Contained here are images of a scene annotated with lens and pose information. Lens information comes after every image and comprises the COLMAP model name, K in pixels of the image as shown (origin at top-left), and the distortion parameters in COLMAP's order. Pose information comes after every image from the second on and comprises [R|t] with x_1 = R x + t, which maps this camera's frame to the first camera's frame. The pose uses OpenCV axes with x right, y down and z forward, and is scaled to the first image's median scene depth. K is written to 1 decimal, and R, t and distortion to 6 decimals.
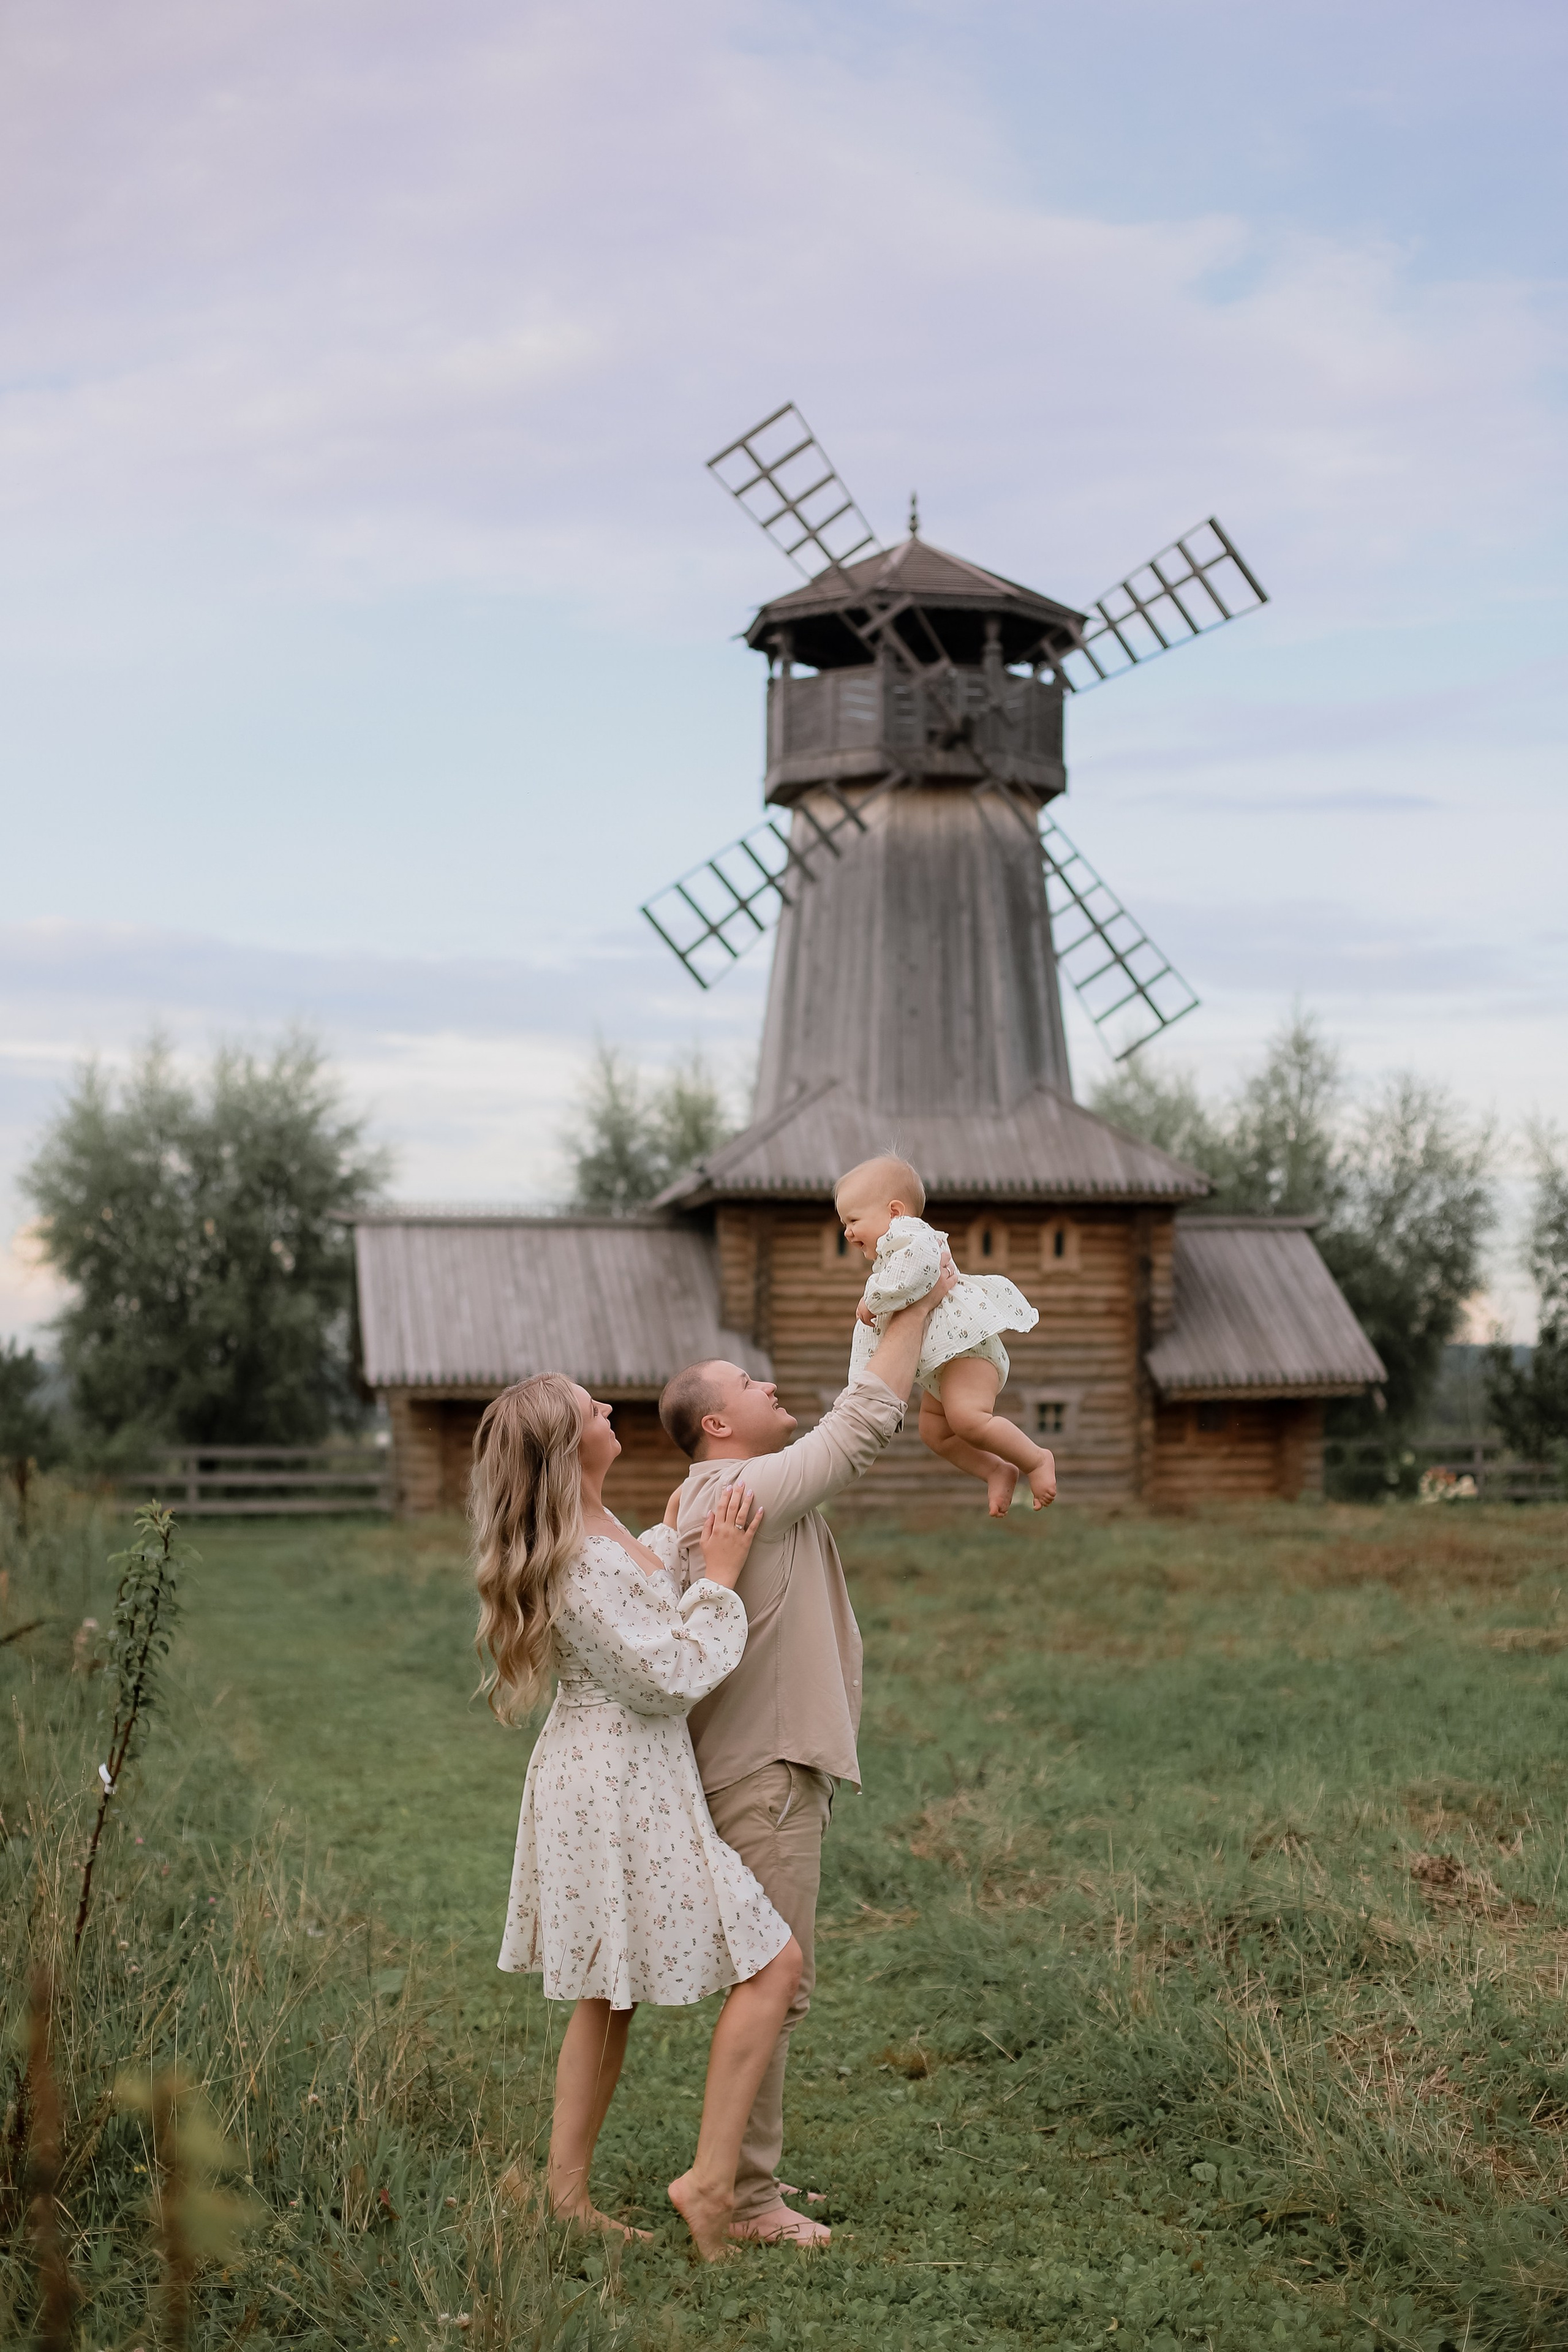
lens RADIAL K [[3349.9, 0, 796.6], [0, 3349.9, 1171.8], [0, 0, 1]] dist [-0.111314, 0.000000]
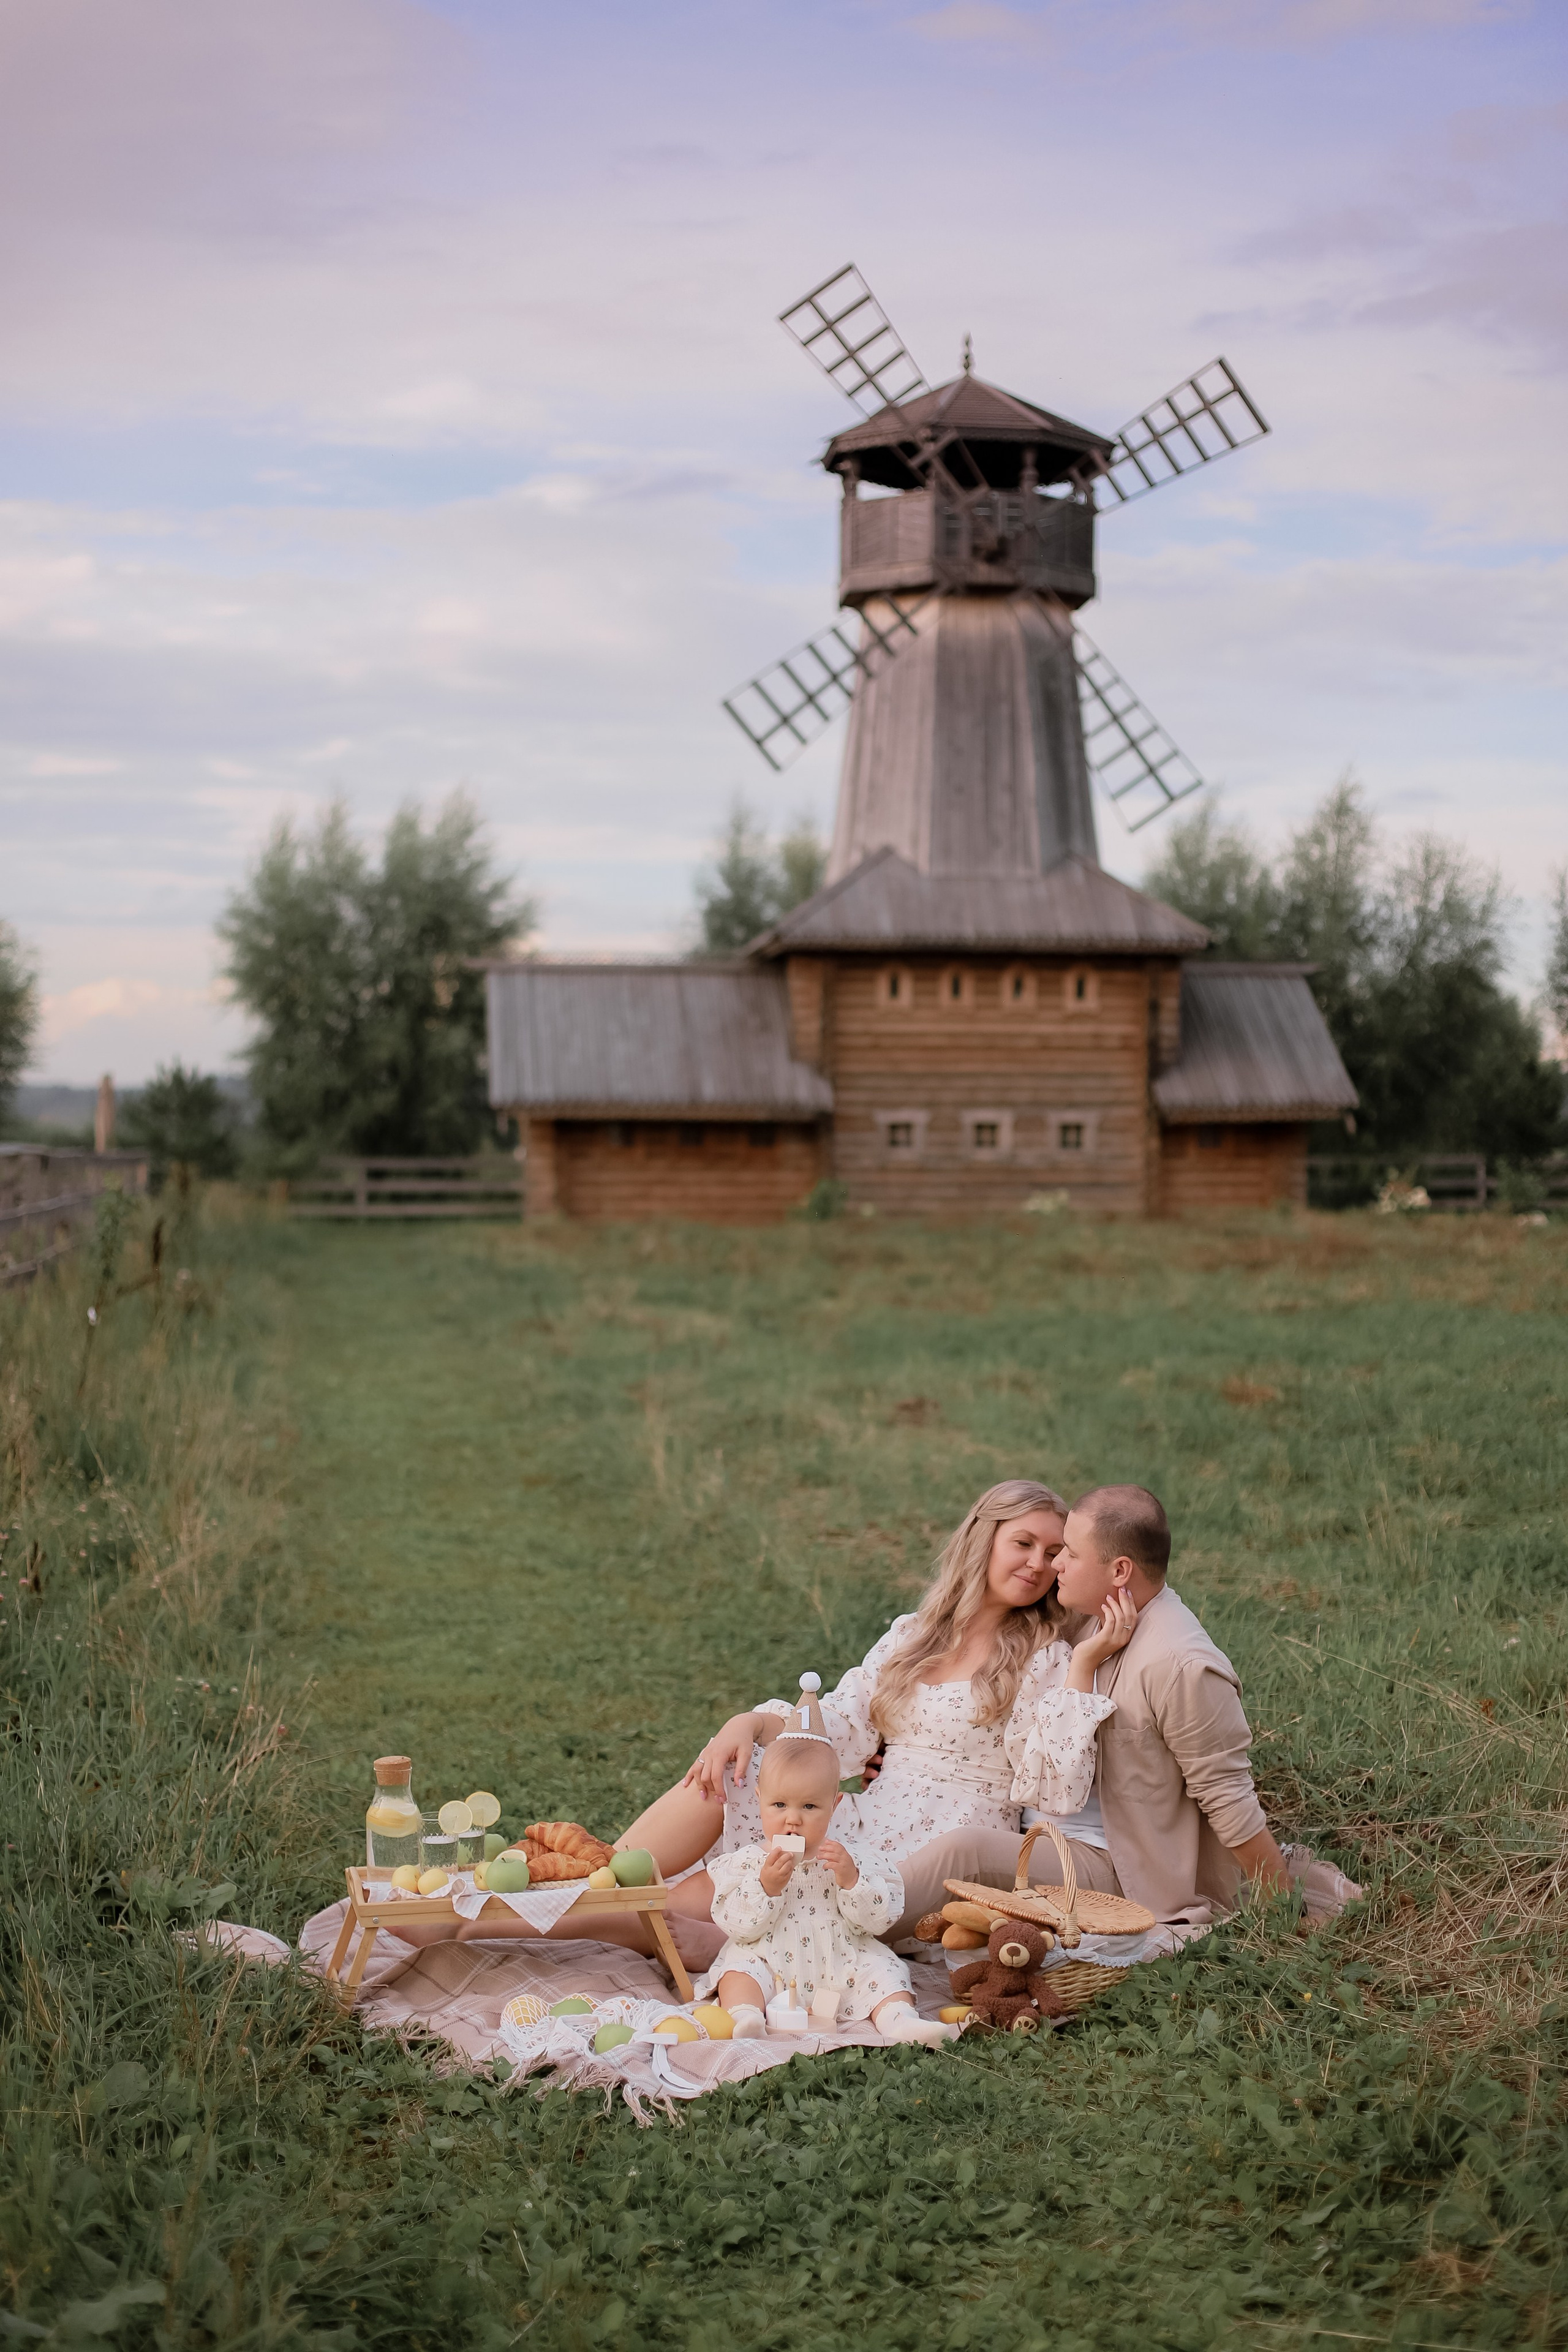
lens RADIAL K [[3349.9, 0, 820.8], [0, 3349.9, 1175.2], [0, 0, 1]] dist [-0.111314, 0.000000]
pose [[0.997899, 0.005797, -0.064531, 0.062778], [-0.000334, 0.996436, 0.084349, -0.011941], [0.064790, -0.084150, 0.994345, -0.174398]]
